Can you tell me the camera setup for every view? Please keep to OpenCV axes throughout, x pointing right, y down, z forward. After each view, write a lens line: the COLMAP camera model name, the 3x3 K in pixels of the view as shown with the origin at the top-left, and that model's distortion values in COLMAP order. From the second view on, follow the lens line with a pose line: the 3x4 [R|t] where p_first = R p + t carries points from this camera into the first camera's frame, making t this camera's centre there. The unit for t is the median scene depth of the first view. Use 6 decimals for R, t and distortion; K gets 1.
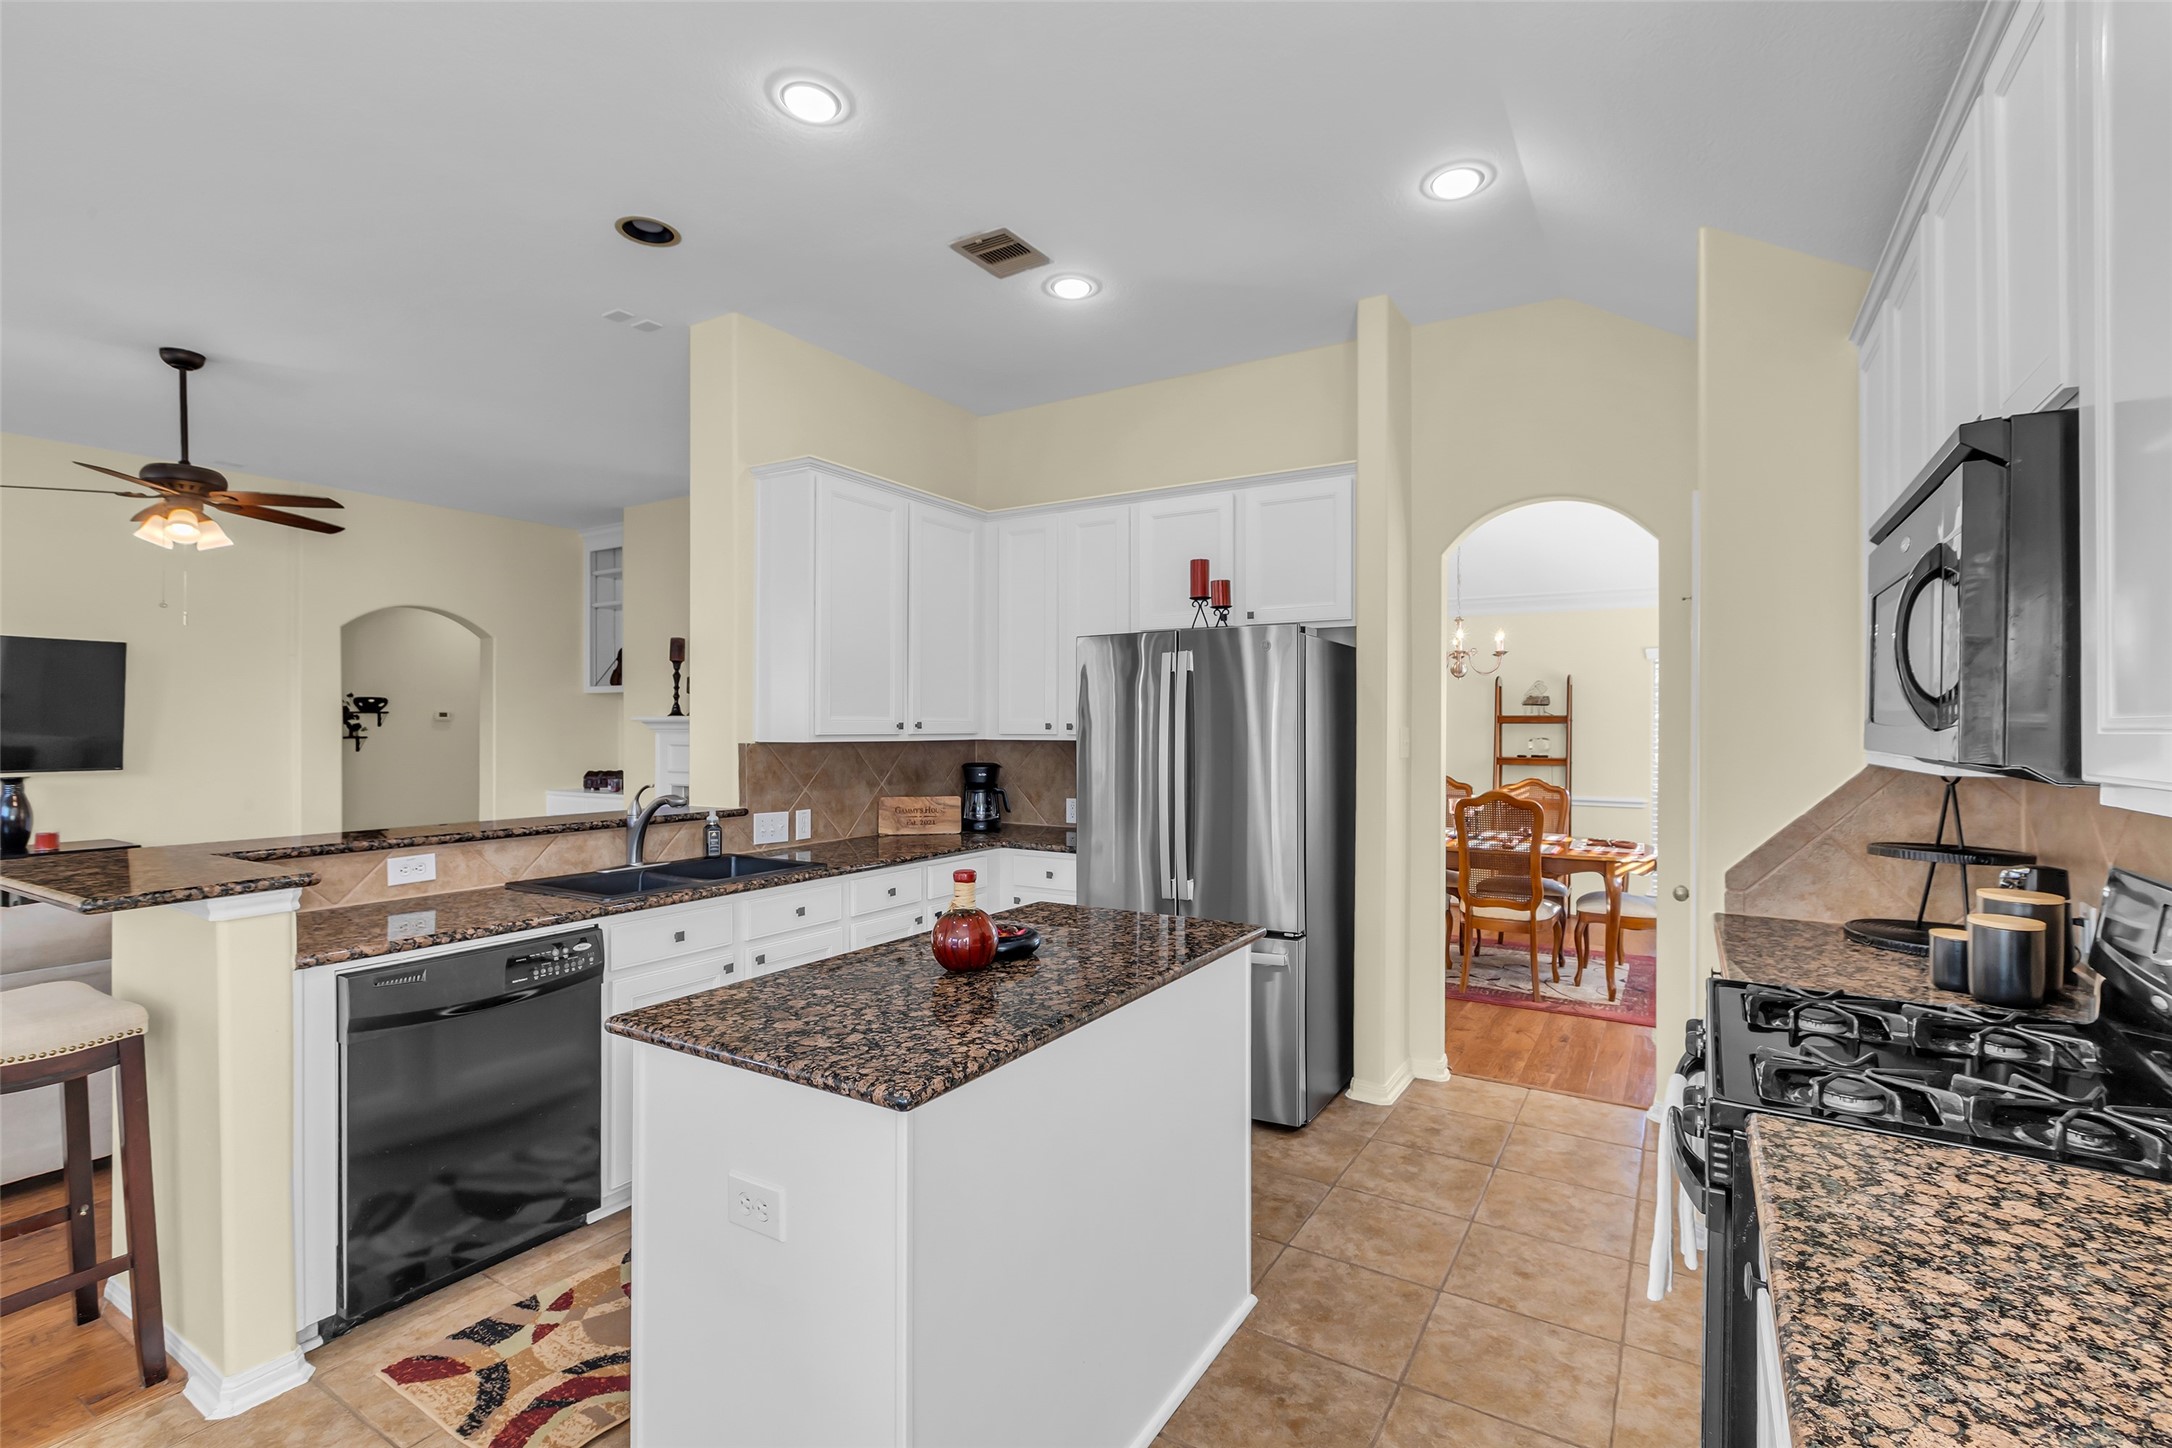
lens RADIAL K [[959.2, 0, 1094.4], [0, 959.2, 741.4], [0, 0, 1]] dist [0.003463, 0.000445]
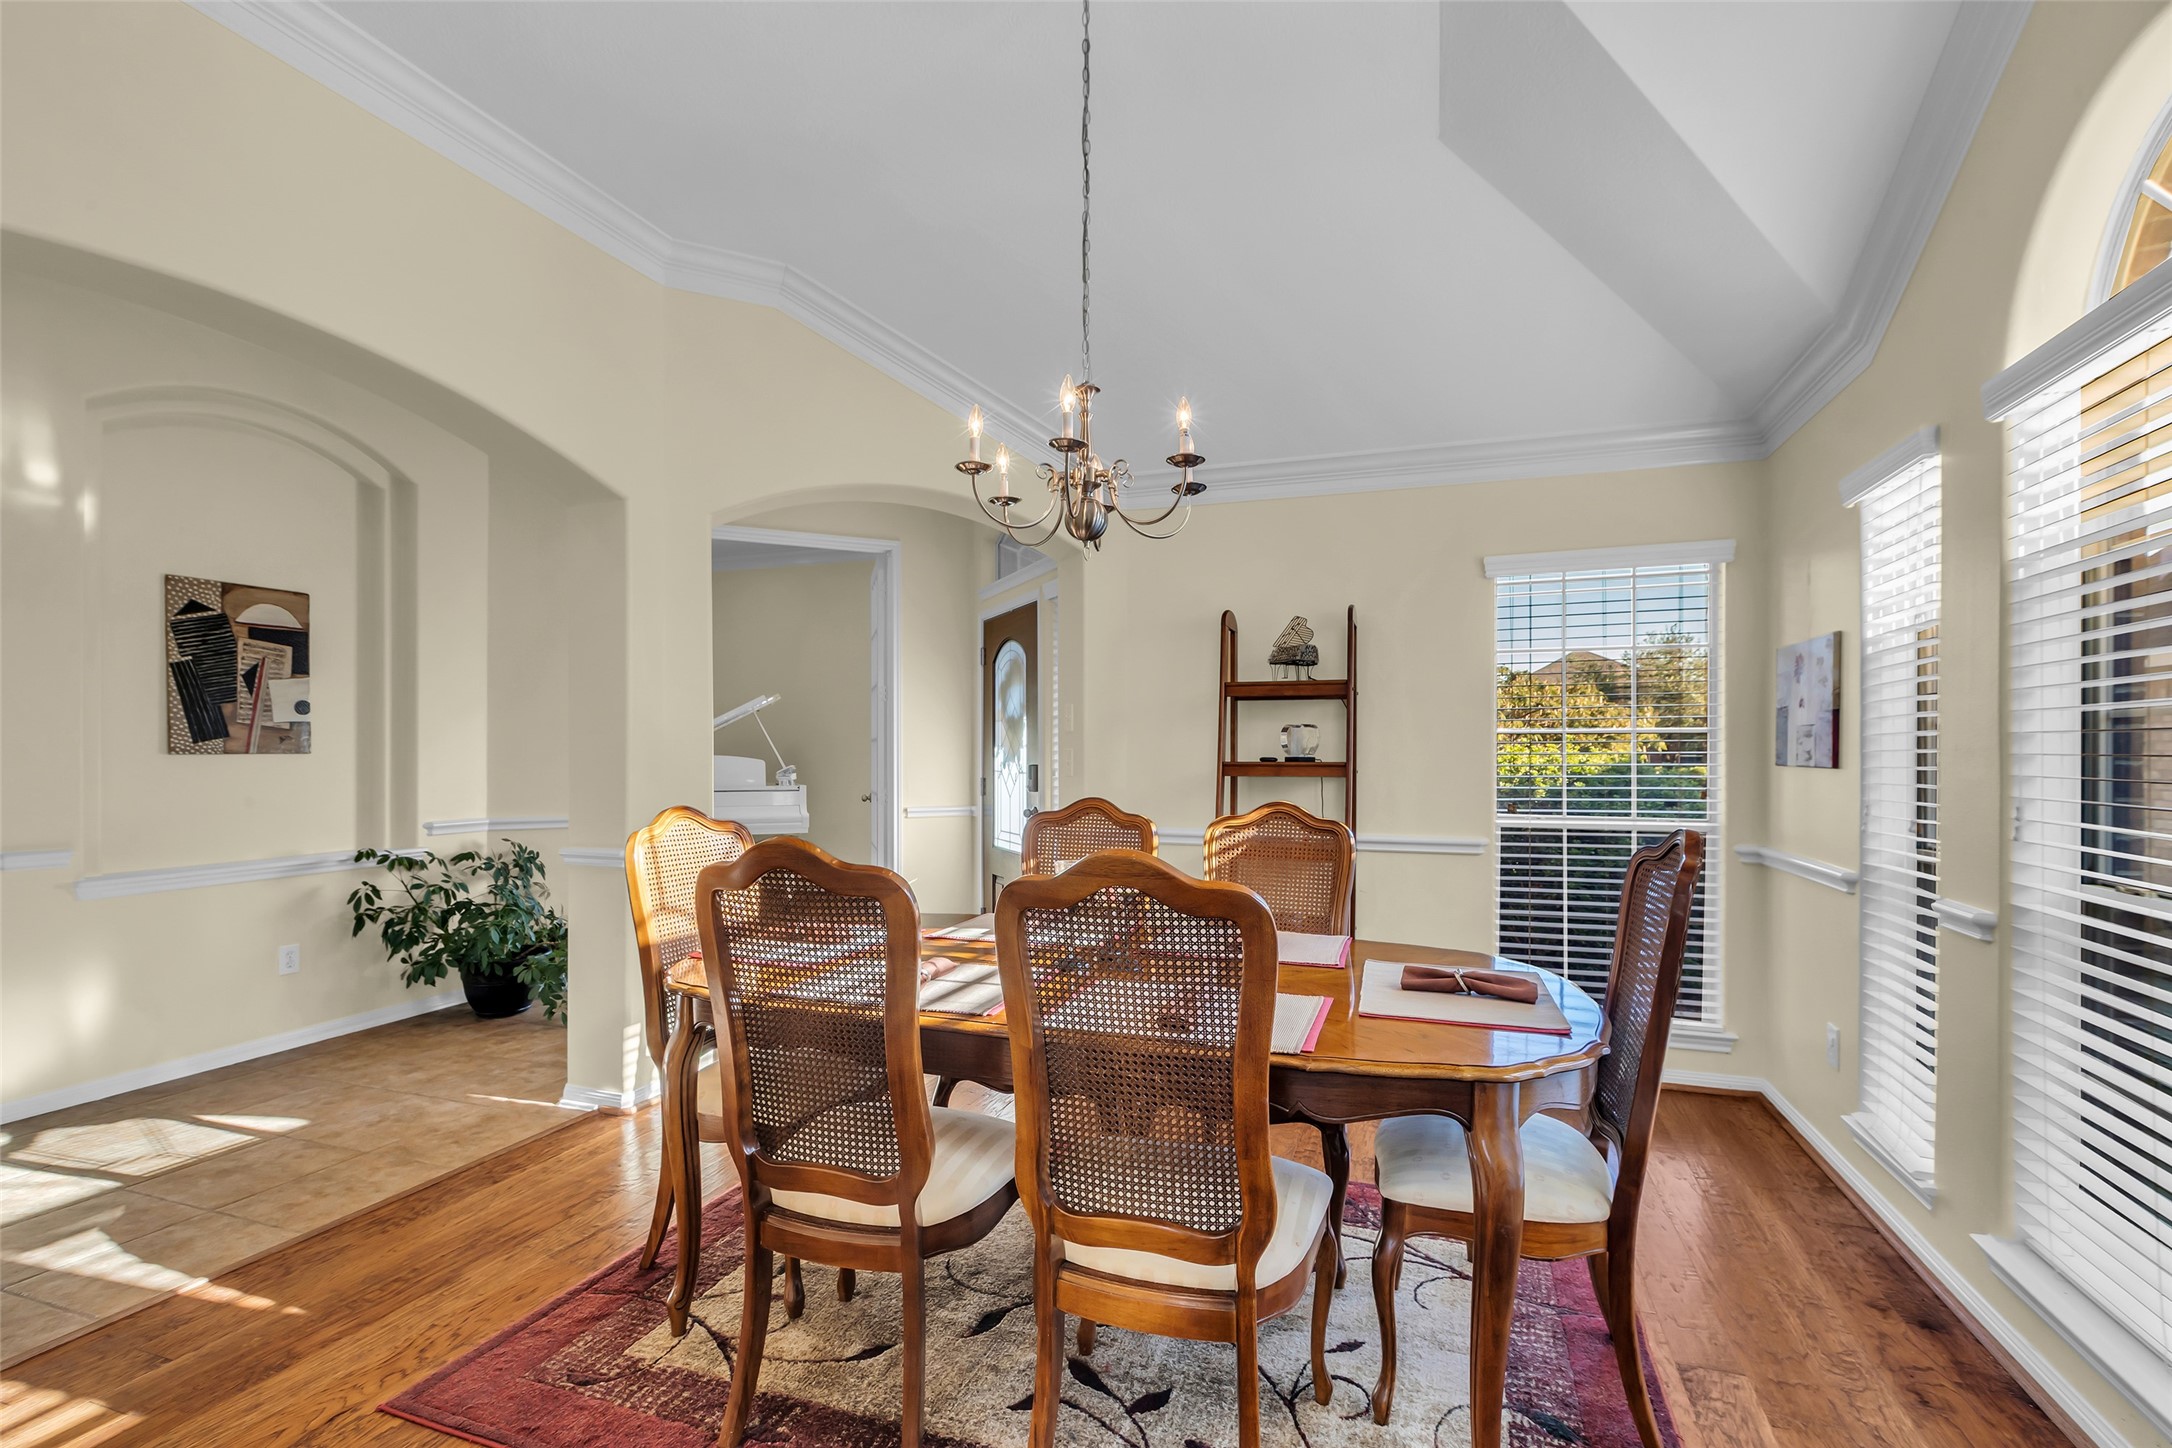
lens RADIAL K [[959.2, 0, 1094.4], [0, 959.2, 741.4], [0, 0, 1]] dist [0.003463, 0.000445]
pose [[0.980489, 0.000281, 0.196571, 0.250293], [0.002968, 0.999864, -0.016235, 0.013997], [-0.196549, 0.016502, 0.980355, 0.507697]]
